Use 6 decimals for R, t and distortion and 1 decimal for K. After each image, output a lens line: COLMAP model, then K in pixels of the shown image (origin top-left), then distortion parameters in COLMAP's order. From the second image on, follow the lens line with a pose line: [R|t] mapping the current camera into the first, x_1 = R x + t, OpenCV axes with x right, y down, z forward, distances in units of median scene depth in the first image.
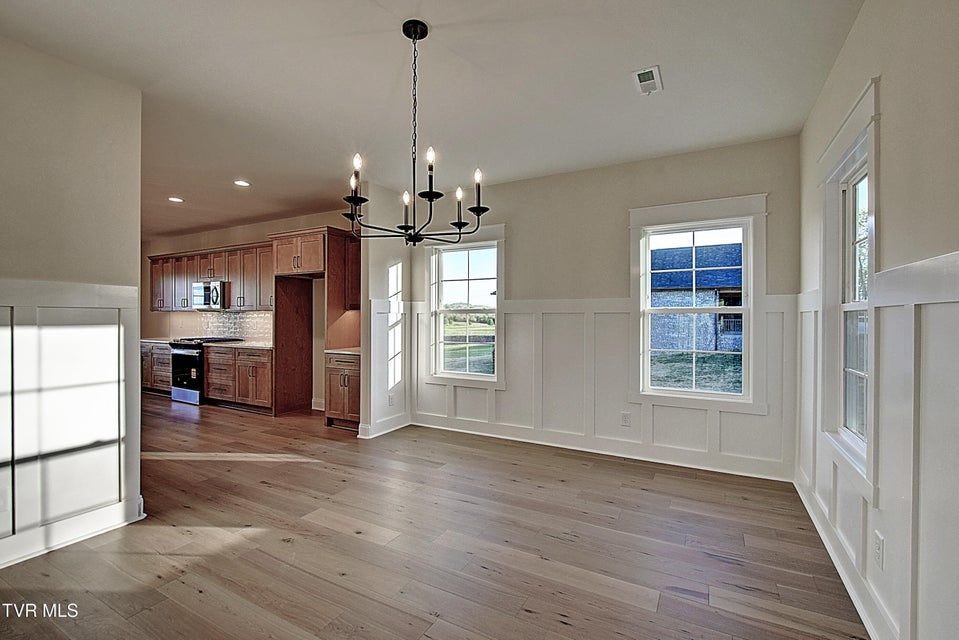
lens RADIAL K [[424.2, 0, 475.3], [0, 424.2, 320.7], [0, 0, 1]] dist [-0.001796, -0.000240]
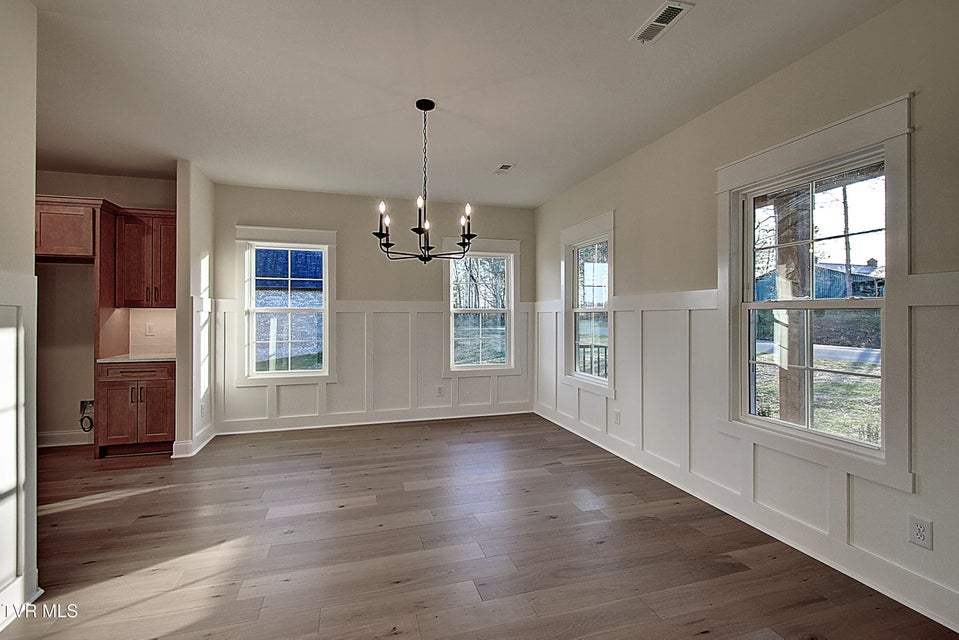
lens RADIAL K [[425.4, 0, 478.1], [0, 425.4, 316.3], [0, 0, 1]] dist [0.002152, -0.008073]
pose [[0.697466, -0.002747, 0.716613, -0.430537], [0.007476, 0.999966, -0.003443, -0.000584], [-0.716579, 0.007759, 0.697462, -0.028642]]
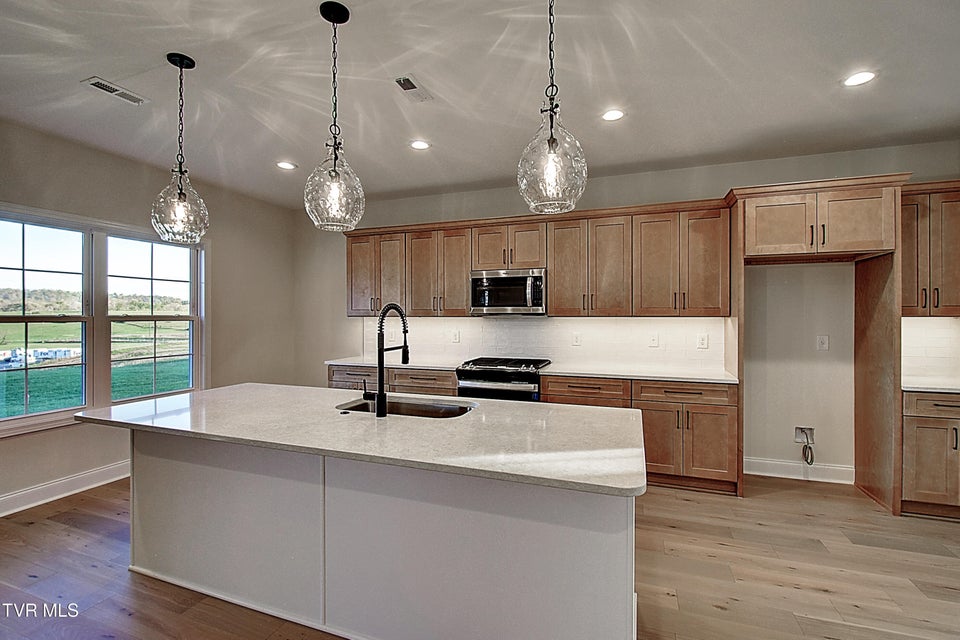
lens RADIAL K [[425.8, 0, 478.6], [0, 425.8, 316.3], [0, 0, 1]] dist [0.002152, -0.008073]
pose [[0.989093, -0.005219, 0.147197, -1.031883], [0.005861, 0.999975, -0.003927, -0.027427], [-0.147173, 0.004747, 0.989099, 0.522282]]
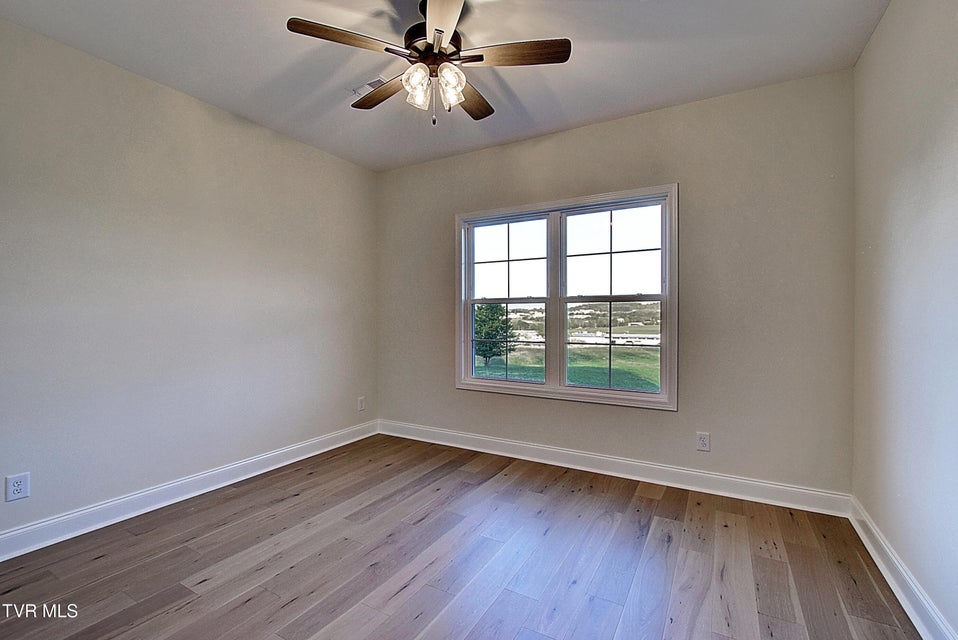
lens RADIAL K [[424.9, 0, 477.6], [0, 424.9, 316.3], [0, 0, 1]] dist [0.002152, -0.008073]
pose [[-0.021972, 0.001960, -0.999757, -0.824443], [-0.005085, 0.999985, 0.002073, -0.001822], [0.999746, 0.005129, -0.021962, 1.216705]]
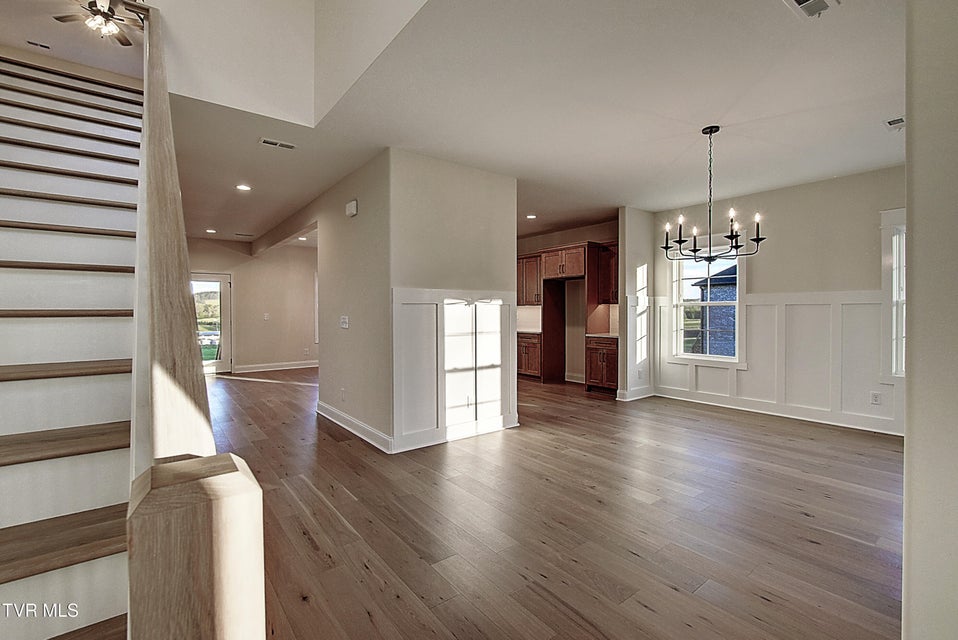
lens RADIAL K [[424.9, 0, 477.6], [0, 424.9, 316.3], [0, 0, 1]] dist [0.002152, -0.008073]
pose [[0.915939, -0.001056, -0.401315, -0.132368], [0.003174, 0.999984, 0.004613, 0.005785], [0.401304, -0.005499, 0.915928, -0.365022]]
